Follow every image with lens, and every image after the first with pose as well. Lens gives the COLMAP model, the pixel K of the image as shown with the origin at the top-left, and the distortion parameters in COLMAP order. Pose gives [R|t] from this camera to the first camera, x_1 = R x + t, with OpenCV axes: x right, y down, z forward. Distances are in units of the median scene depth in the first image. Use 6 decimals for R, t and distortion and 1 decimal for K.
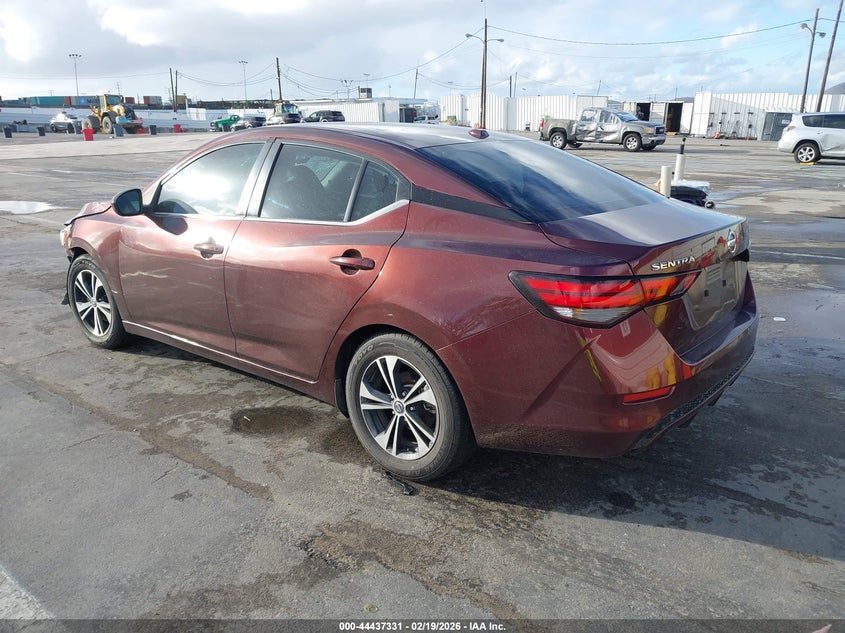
lens RADIAL K [[595.3, 0, 422.5], [0, 595.3, 316.5], [0, 0, 1]] dist [0.001405, -0.000624]
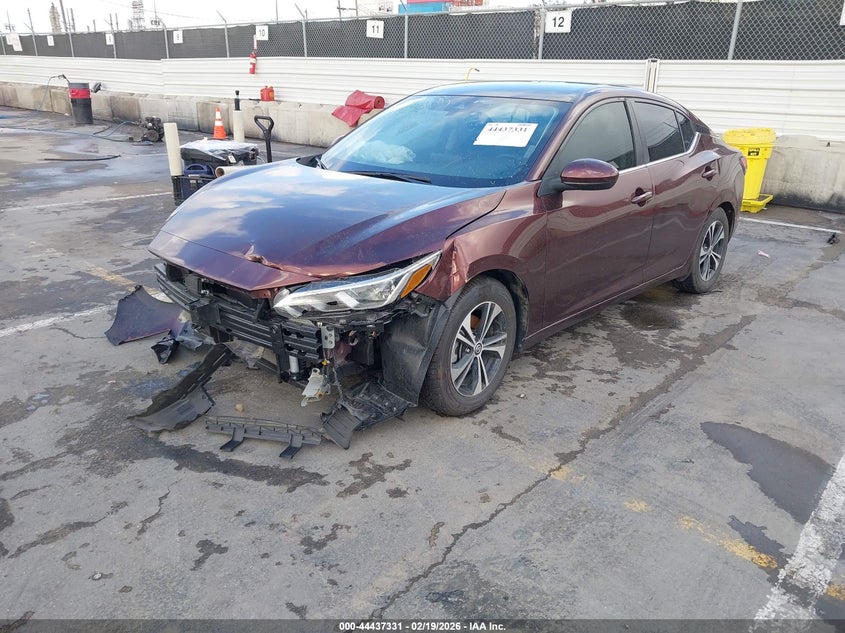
lens RADIAL K [[595.3, 0, 422.5], [0, 595.3, 316.5], [0, 0, 1]] dist [0.001405, -0.000624]
pose [[0.150411, -0.360291, 0.920634, -1.416634], [0.268871, 0.911035, 0.312607, -0.343601], [-0.951359, 0.200513, 0.233902, 1.085799]]
